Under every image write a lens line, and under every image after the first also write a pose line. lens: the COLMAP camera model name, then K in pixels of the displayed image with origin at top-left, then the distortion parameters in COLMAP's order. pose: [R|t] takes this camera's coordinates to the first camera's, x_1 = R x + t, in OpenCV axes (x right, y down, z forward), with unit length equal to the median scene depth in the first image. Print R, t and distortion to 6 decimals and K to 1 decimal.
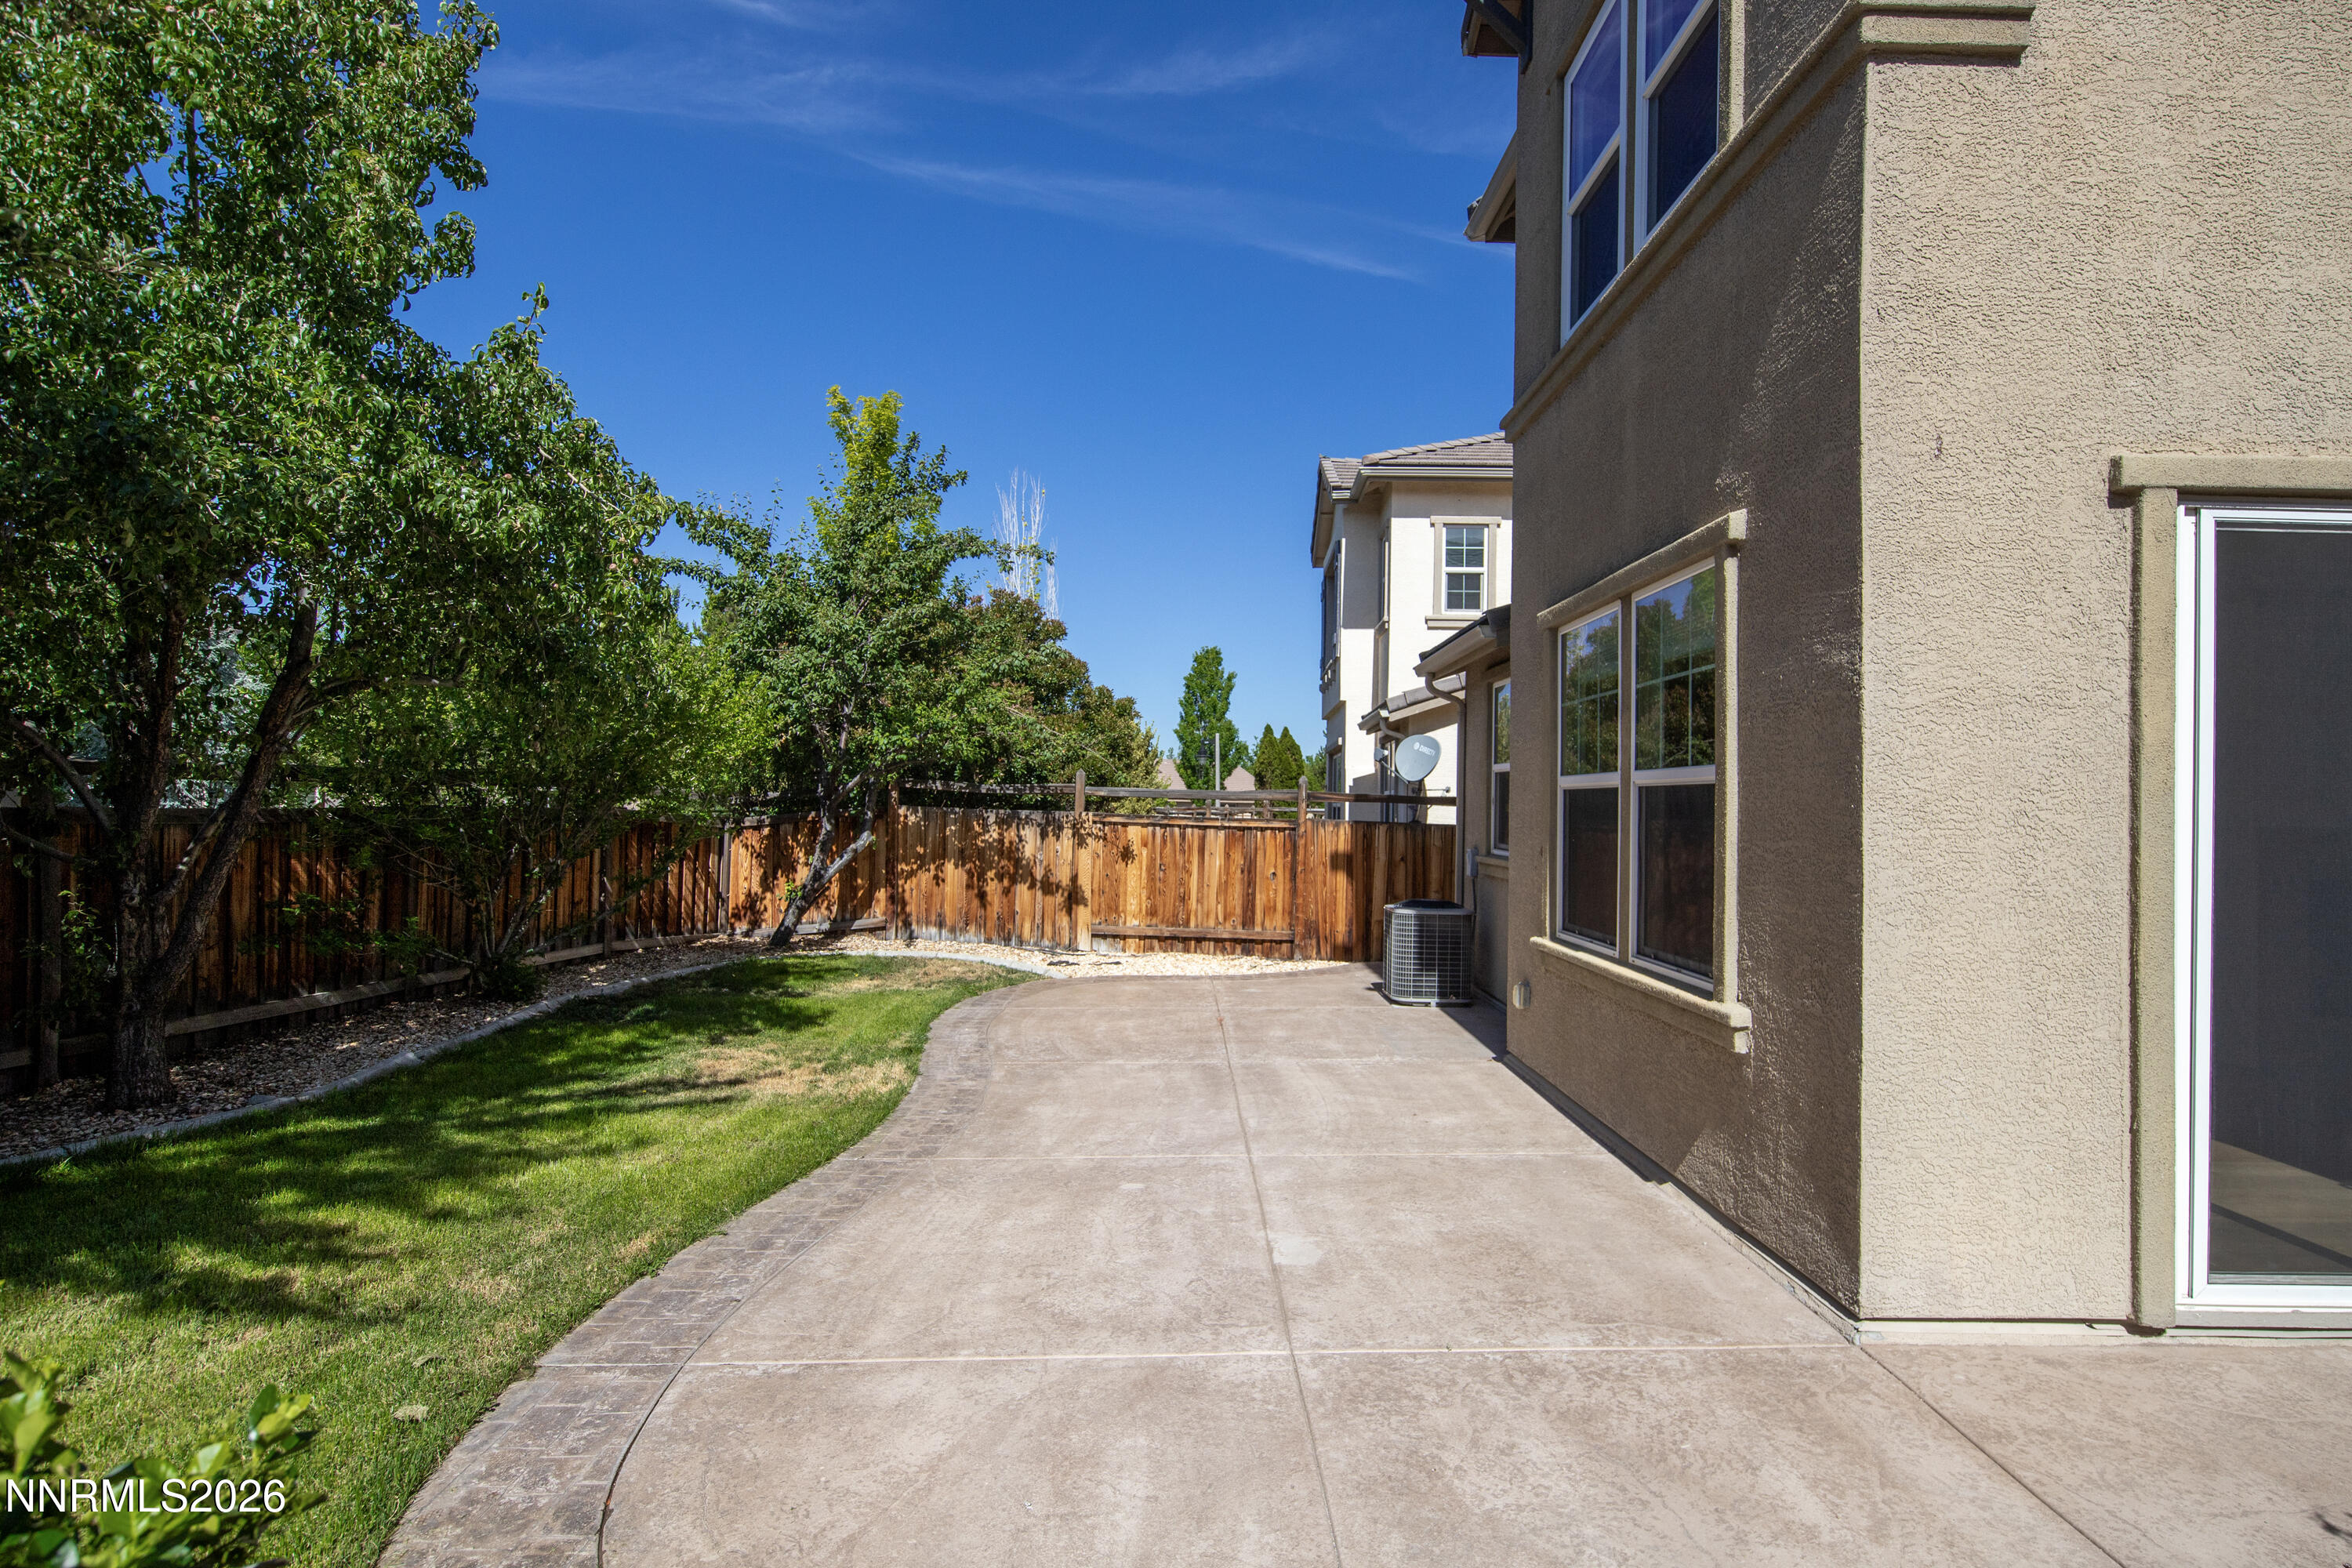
lens RADIAL K [[1206.9, 0, 1178.8], [0, 1206.9, 801.7], [0, 0, 1]] dist [0.019562, -0.001334]
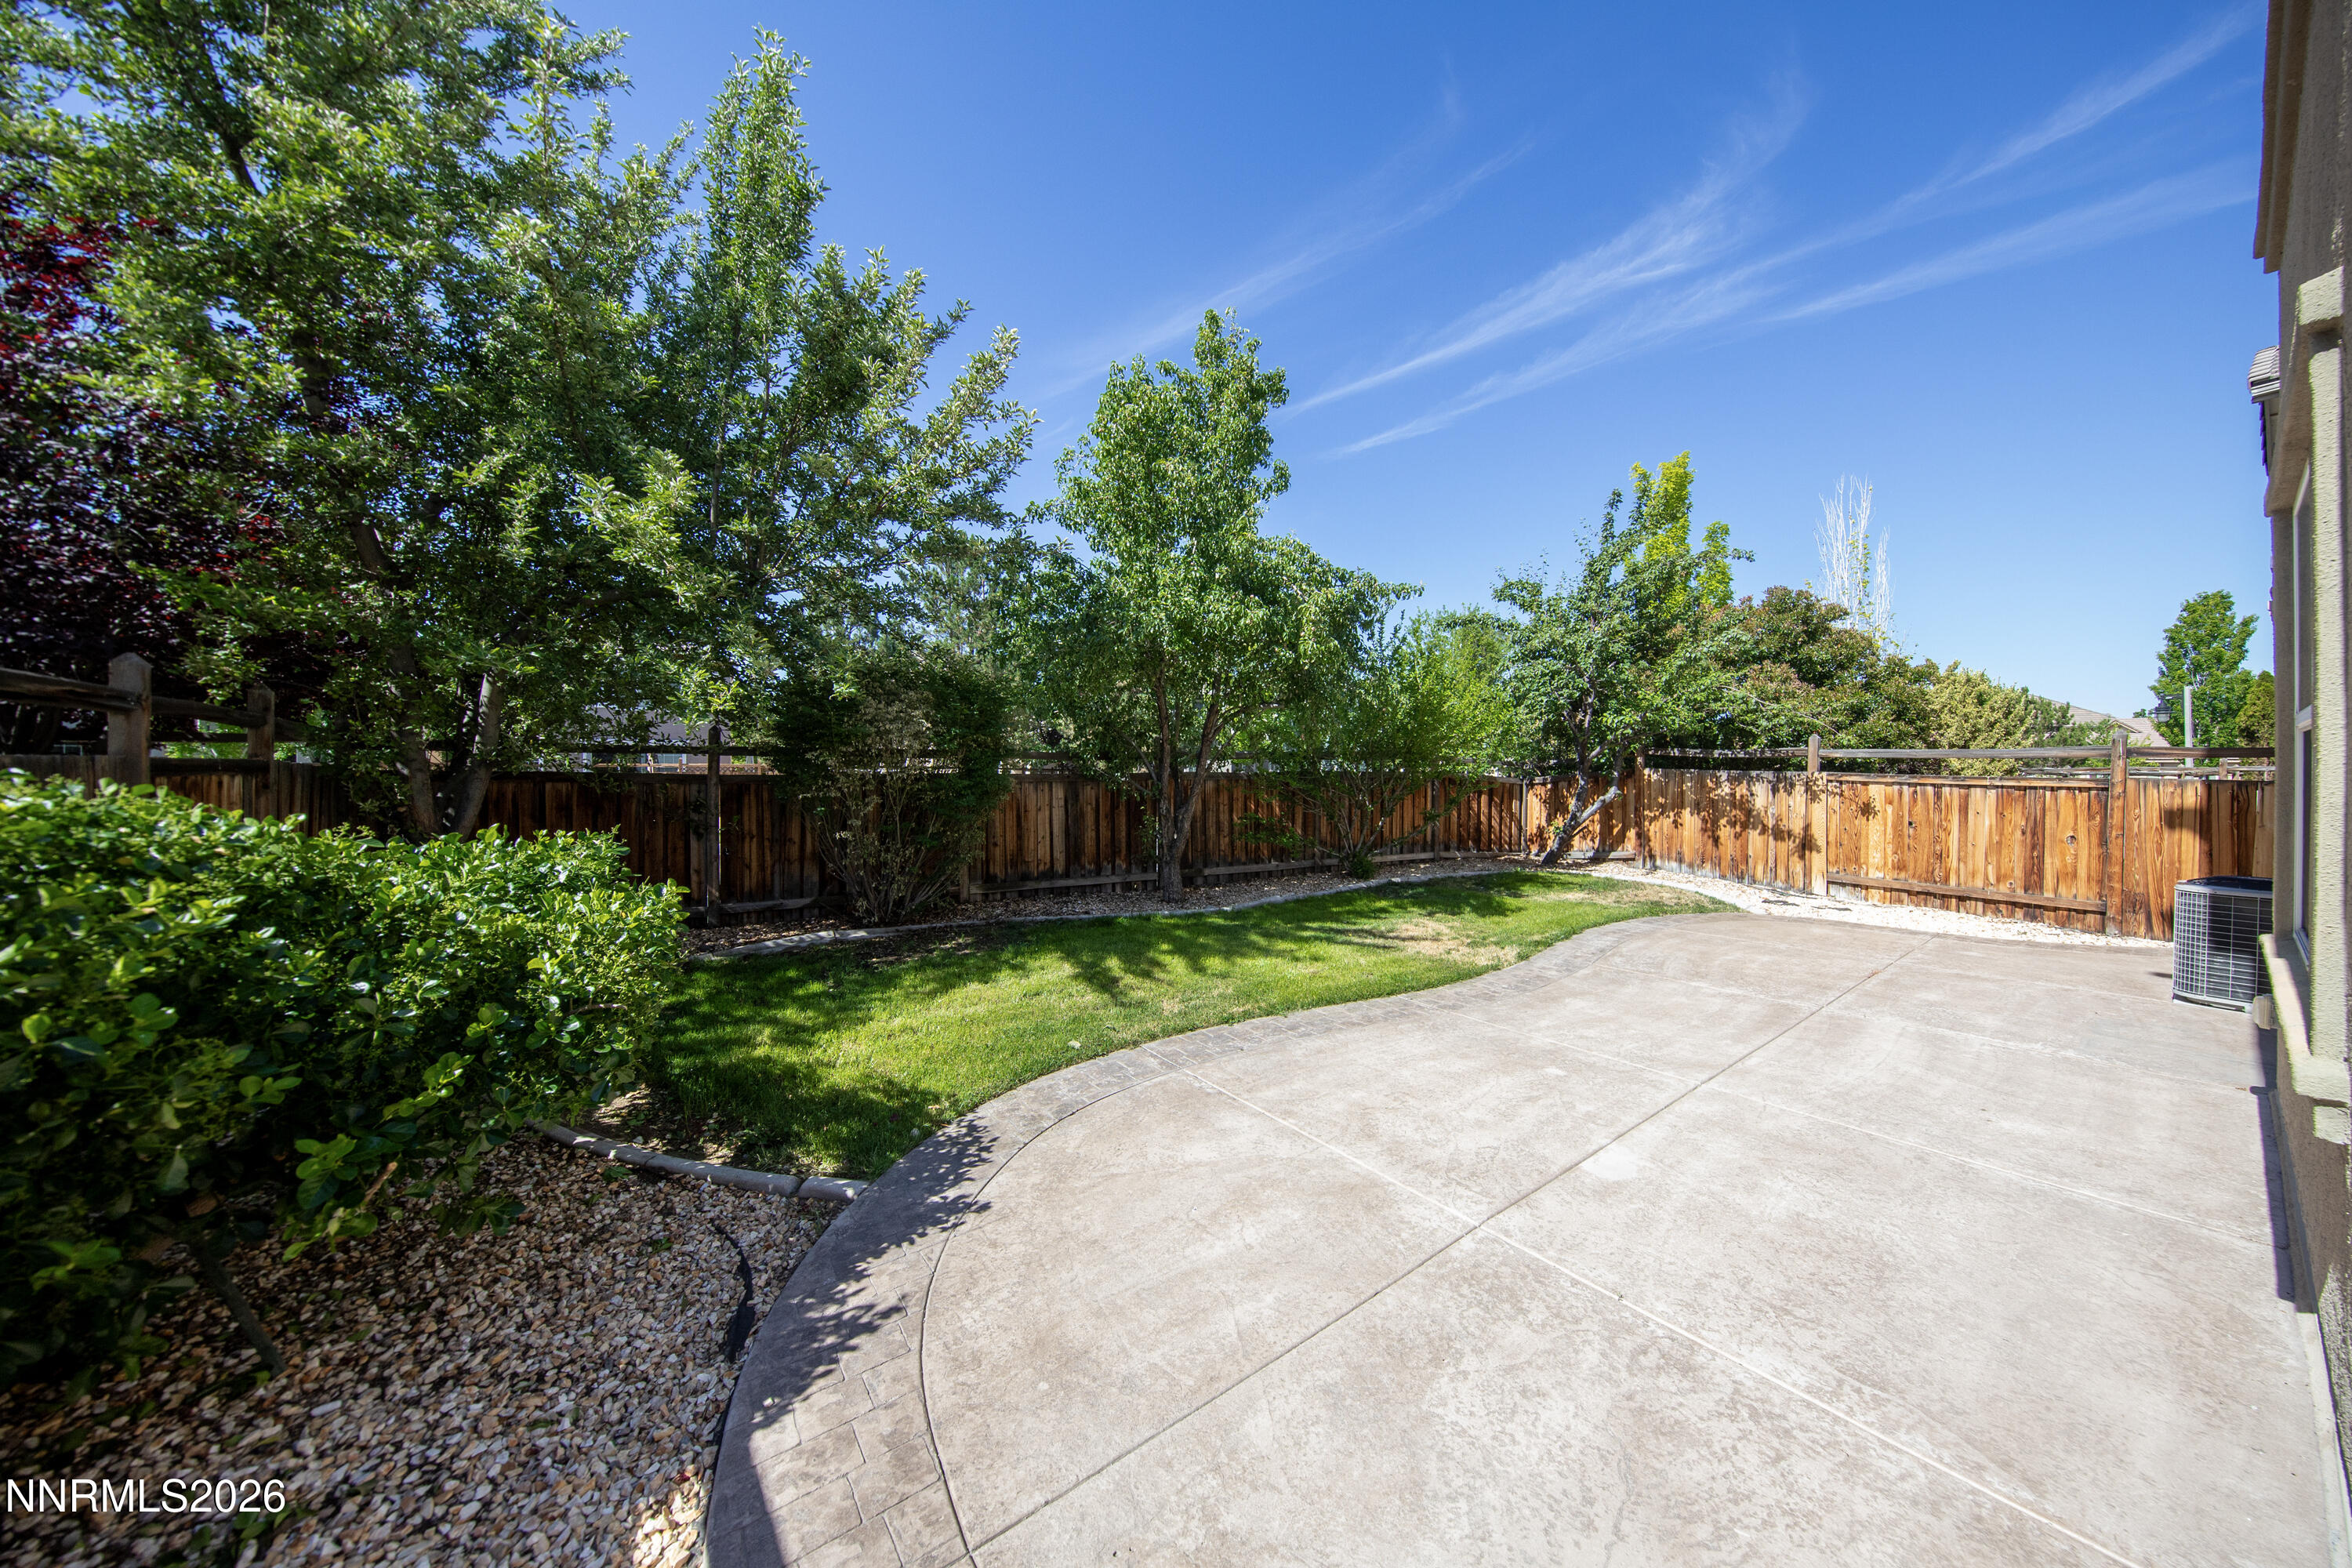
lens RADIAL K [[756.1, 0, 1174.6], [0, 756.1, 765.6], [0, 0, 1]] dist [-0.001360, -0.000113]
pose [[0.564496, -0.012709, -0.825338, 0.167003], [0.008678, 0.999918, -0.009462, 0.004719], [0.825390, -0.001821, 0.564559, 0.107991]]
